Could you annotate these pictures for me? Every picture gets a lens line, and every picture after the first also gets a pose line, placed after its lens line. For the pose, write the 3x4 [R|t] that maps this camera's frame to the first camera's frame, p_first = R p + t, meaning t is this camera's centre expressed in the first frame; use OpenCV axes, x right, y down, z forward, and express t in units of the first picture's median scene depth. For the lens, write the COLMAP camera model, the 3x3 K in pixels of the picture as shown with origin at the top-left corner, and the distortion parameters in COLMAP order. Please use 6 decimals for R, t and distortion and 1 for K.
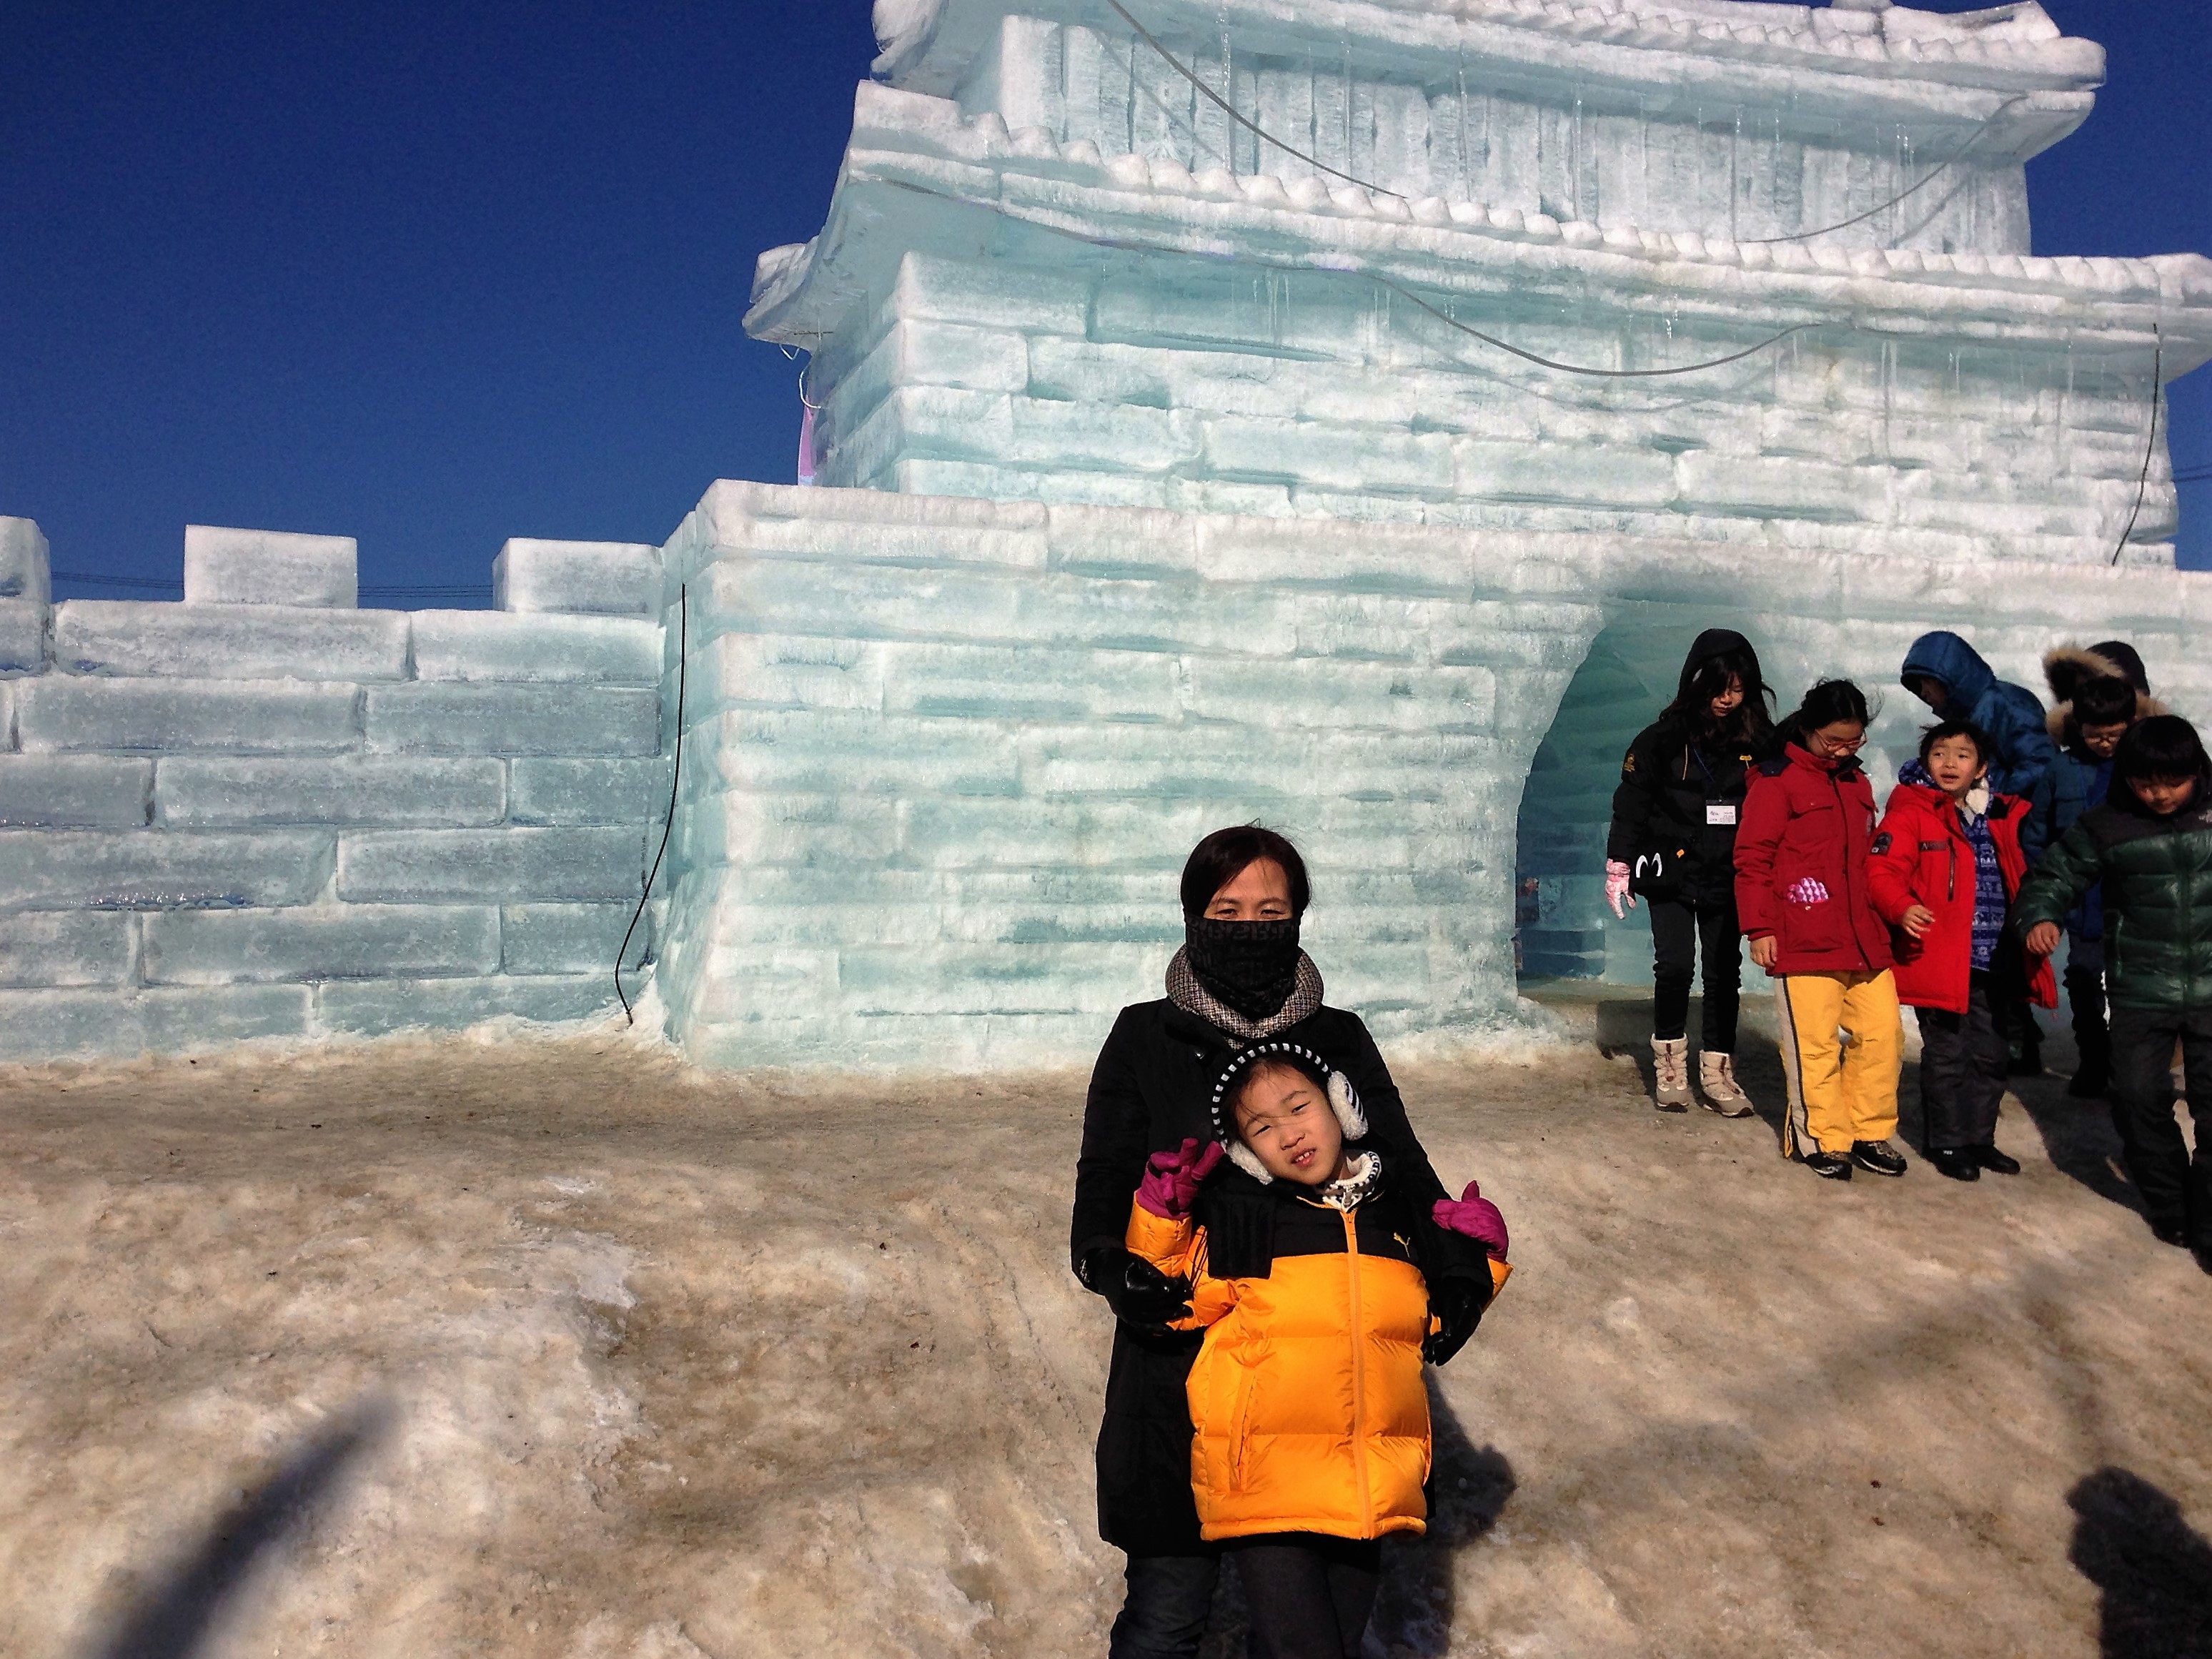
lens RADIAL K [[2114.0, 0, 1099.2], [0, 2114.0, 830.6], [0, 0, 1]] dist [0.067072, 0.000000]
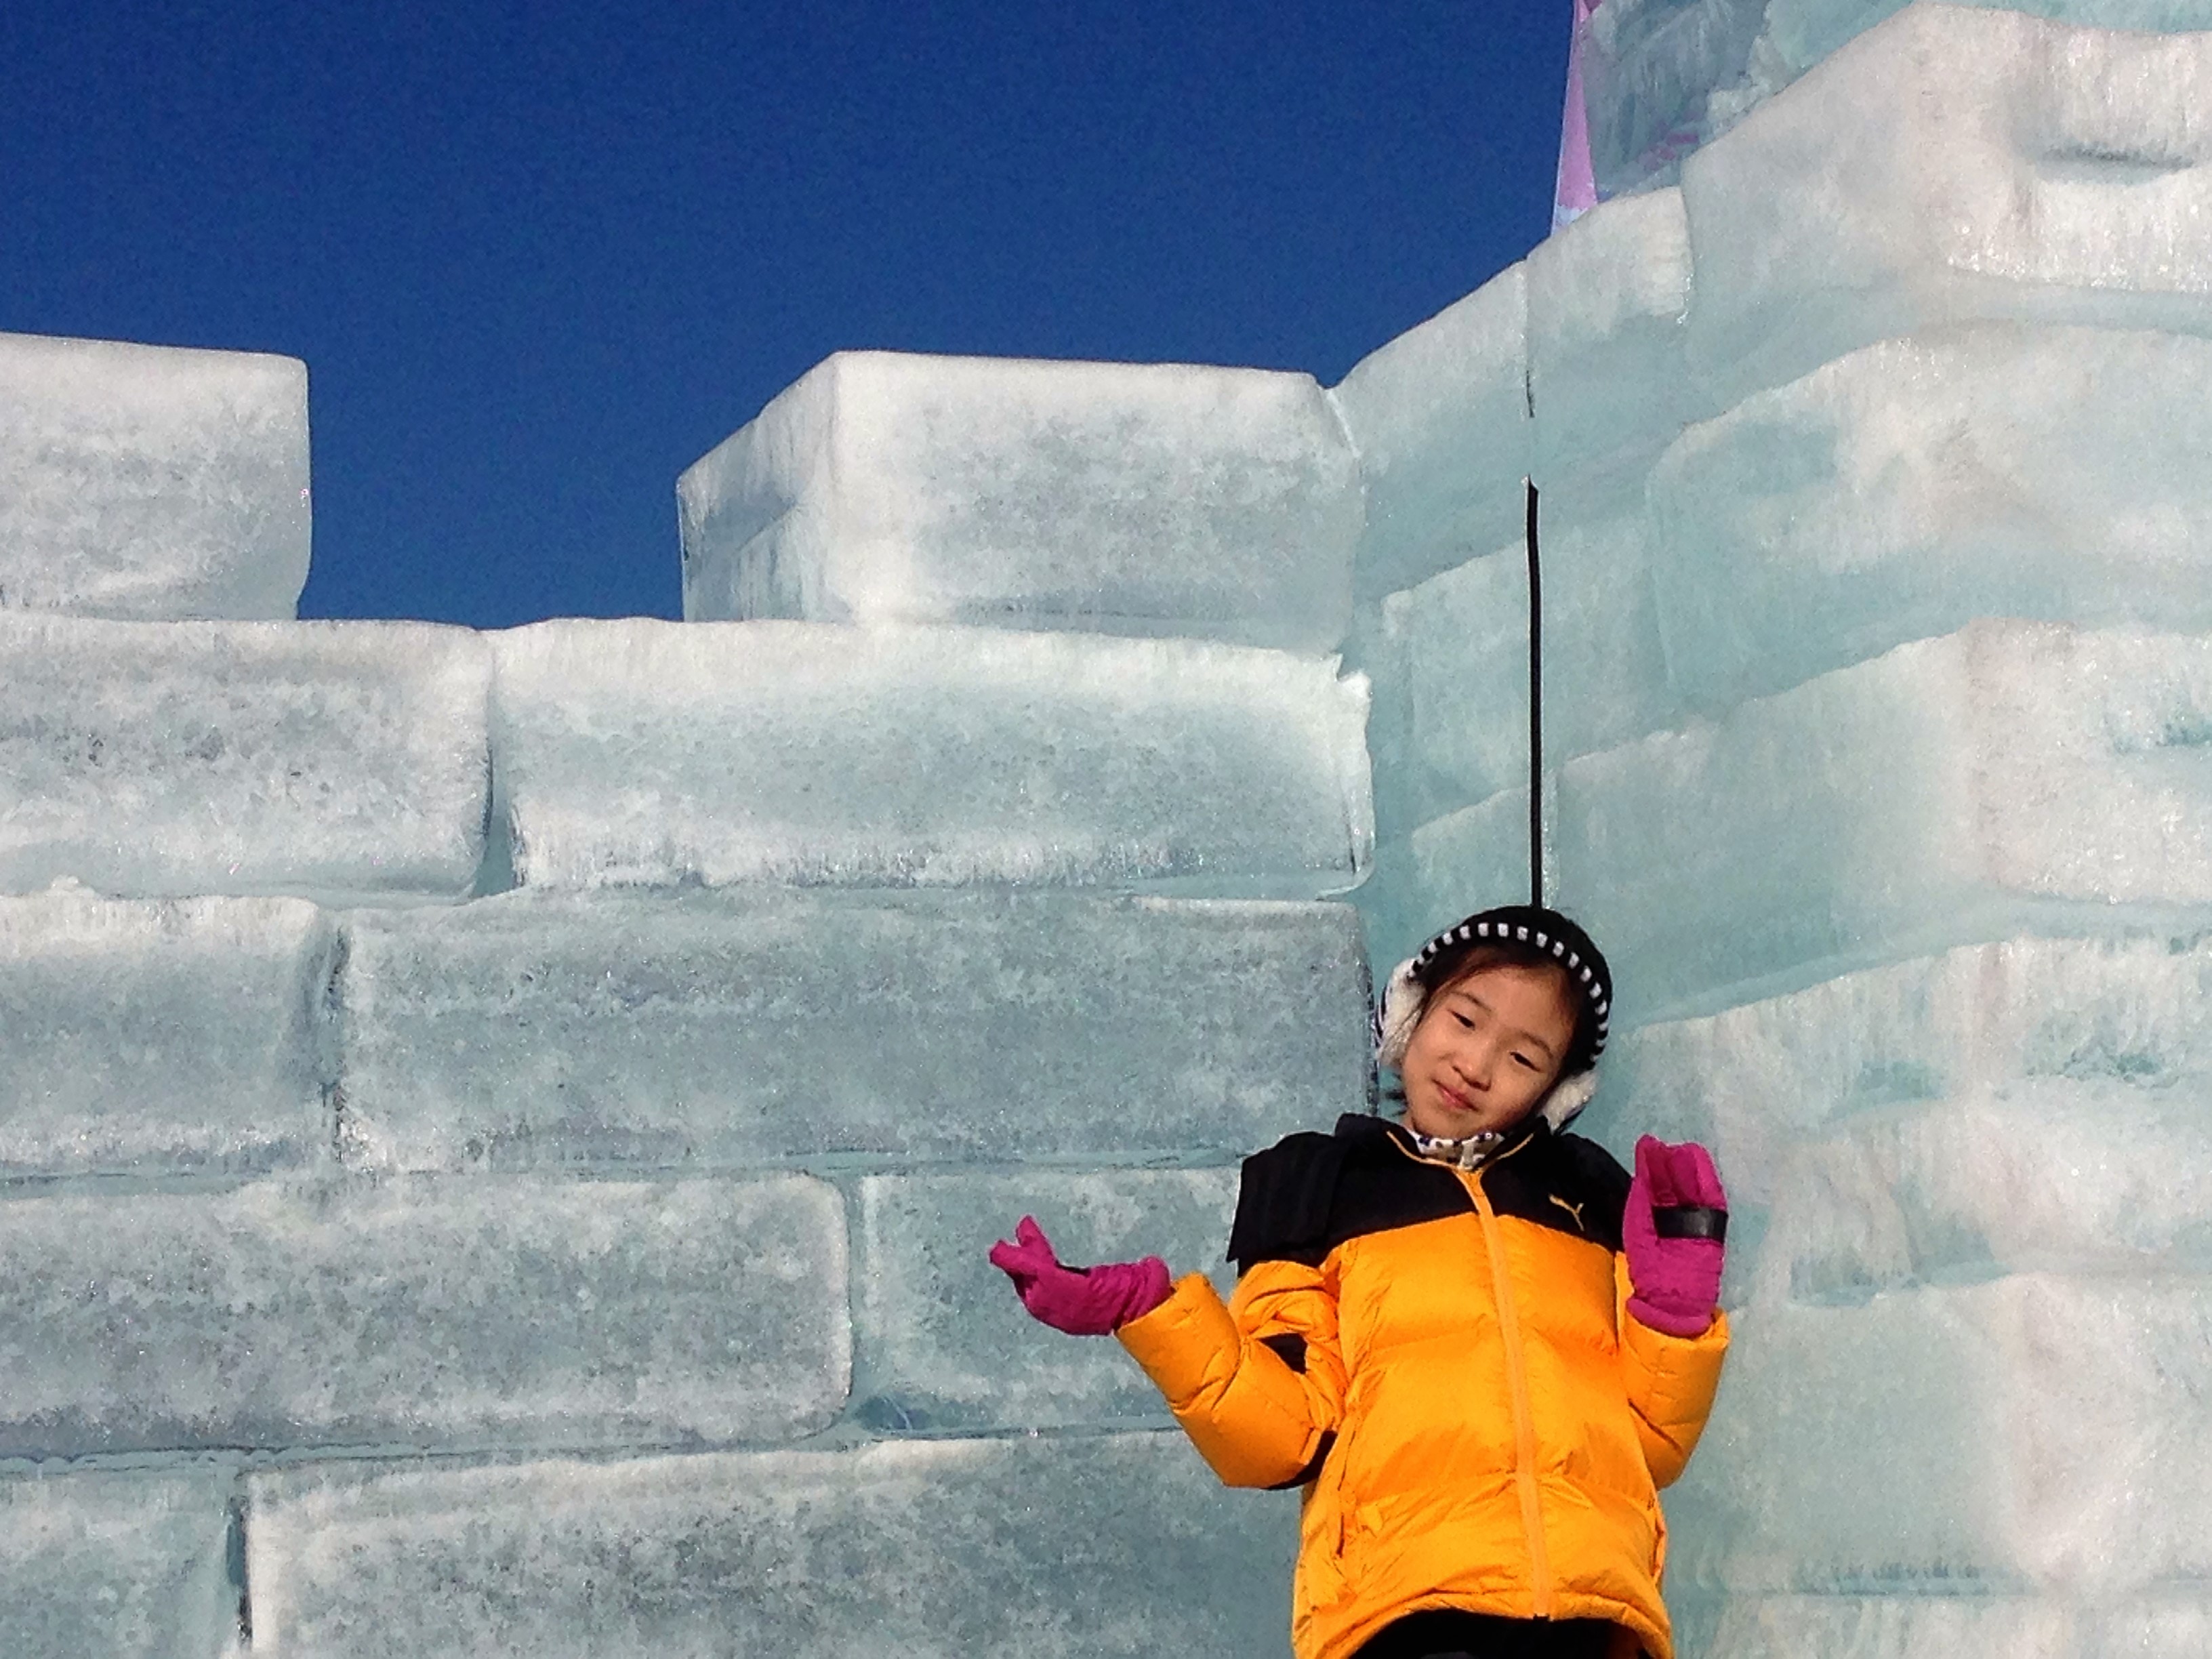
lens RADIAL K [[4798.9, 0, 1050.7], [0, 4798.9, 808.2], [0, 0, 1]] dist [0.053723, 0.000000]
pose [[0.999508, -0.026654, -0.016538, -0.249687], [0.024603, 0.993197, -0.113820, -0.011434], [0.019459, 0.113357, 0.993364, 0.418749]]
